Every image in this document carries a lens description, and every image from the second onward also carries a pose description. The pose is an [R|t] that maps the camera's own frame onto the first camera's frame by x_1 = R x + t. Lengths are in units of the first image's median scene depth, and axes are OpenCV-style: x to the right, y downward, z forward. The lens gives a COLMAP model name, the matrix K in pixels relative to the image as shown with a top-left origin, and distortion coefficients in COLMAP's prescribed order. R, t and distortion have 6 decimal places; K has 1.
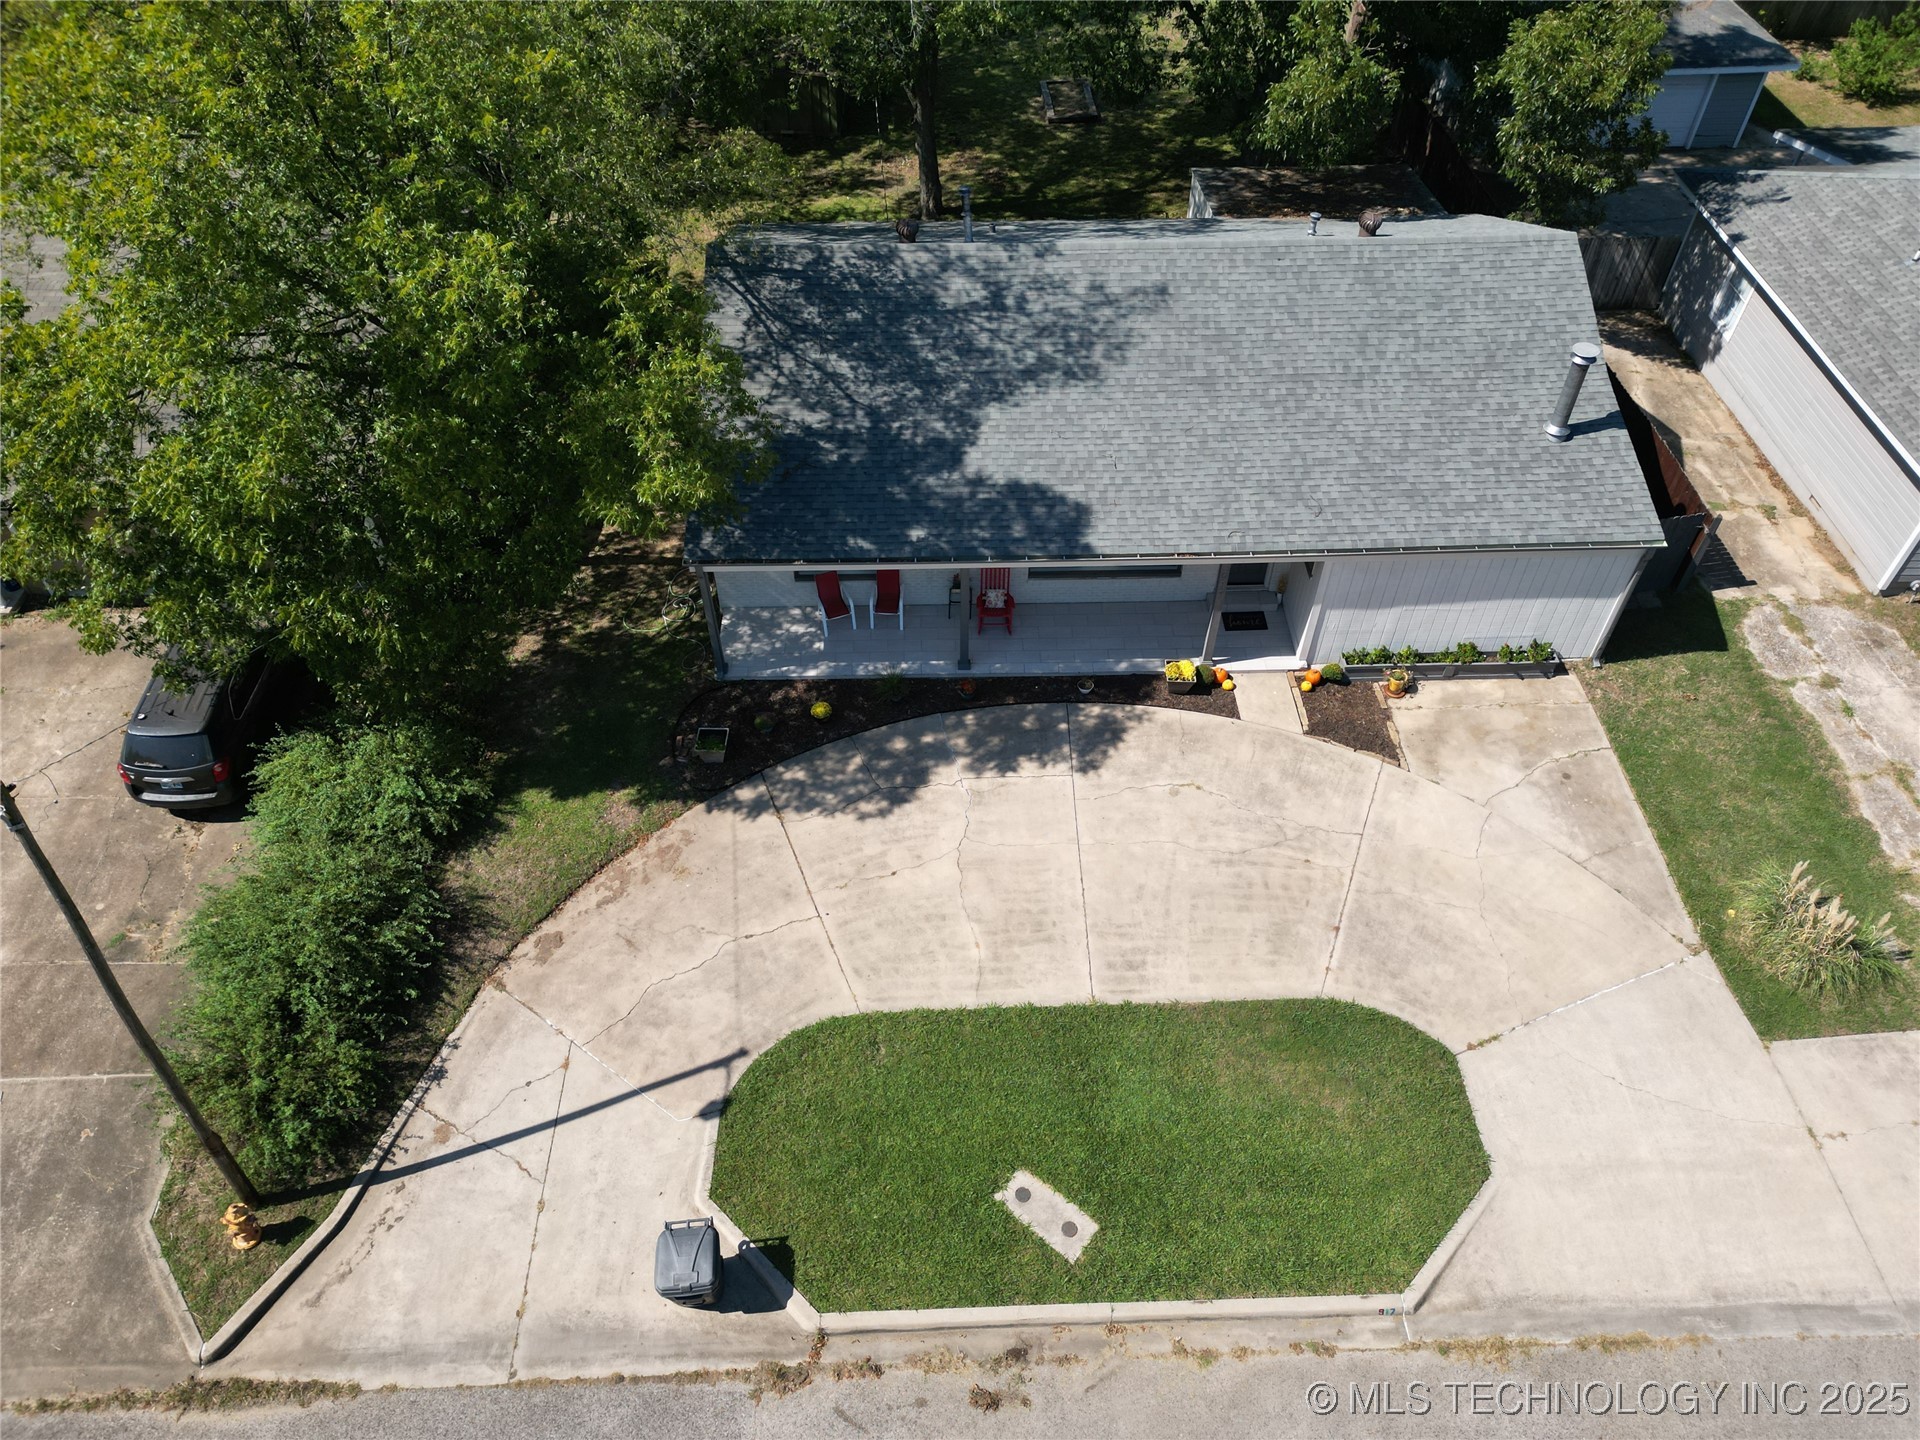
lens RADIAL K [[1340.8, 0, 964.4], [0, 1340.8, 716.6], [0, 0, 1]] dist [0.075586, -0.078782]
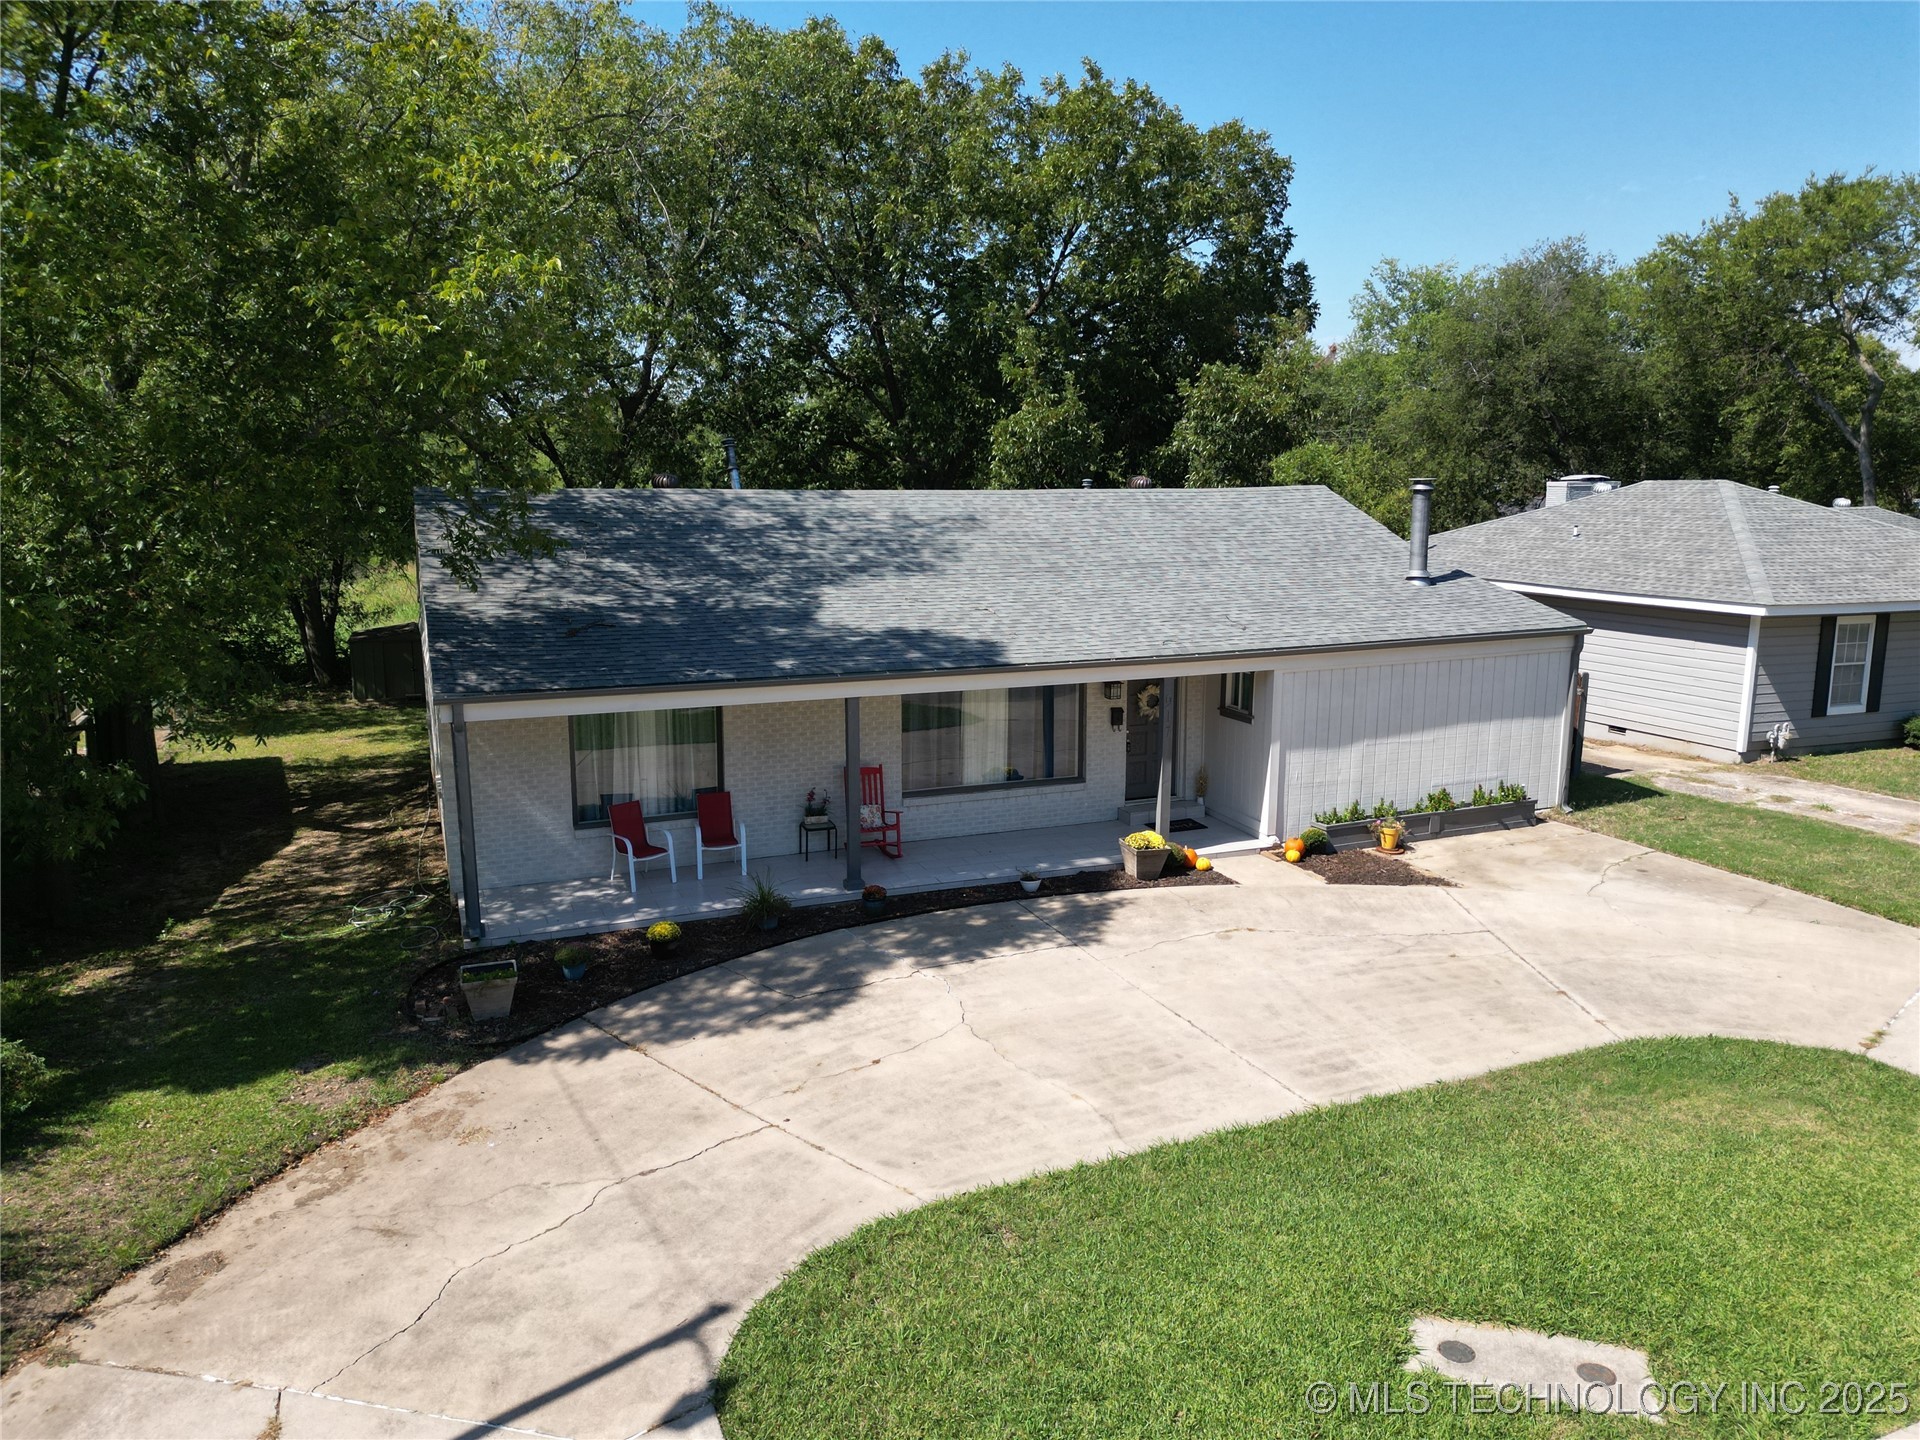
lens RADIAL K [[1340.8, 0, 964.4], [0, 1340.8, 716.6], [0, 0, 1]] dist [0.075586, -0.078782]
pose [[0.933572, -0.064390, 0.352558, -0.212646], [0.262225, 0.793287, -0.549485, 0.329116], [-0.244298, 0.605434, 0.757475, 0.481560]]
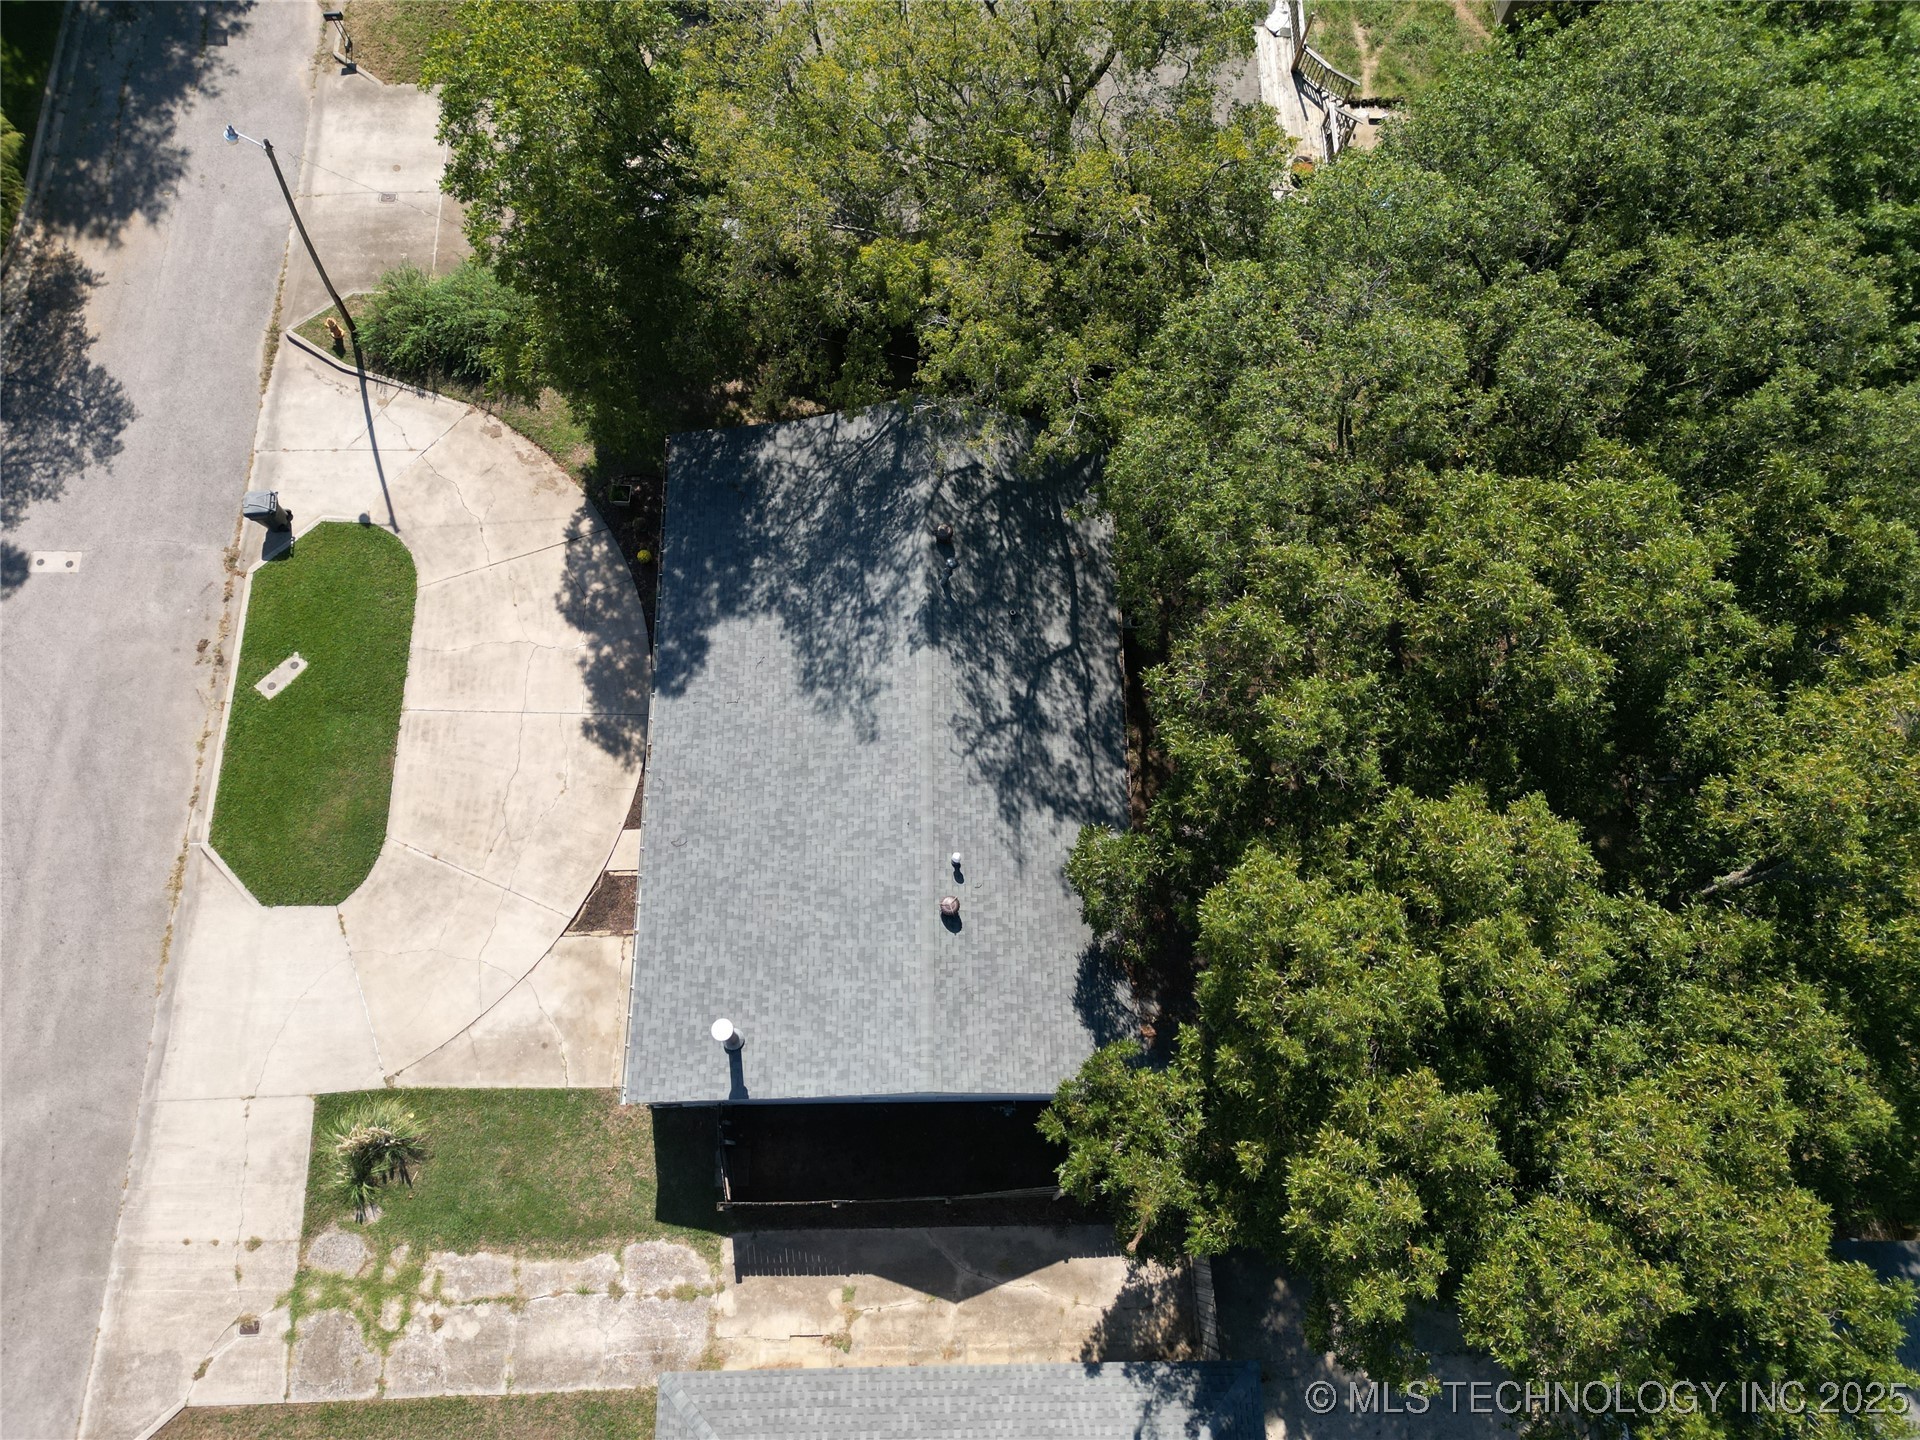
lens RADIAL K [[1223.6, 0, 960.0], [0, 1223.6, 720.0], [0, 0, 1]] dist [0.064547, -0.054528]
pose [[-0.013714, 0.954117, -0.299119, 0.541808], [-0.754238, 0.186525, 0.629550, -1.256192], [0.656458, 0.234240, 0.717074, 0.303657]]
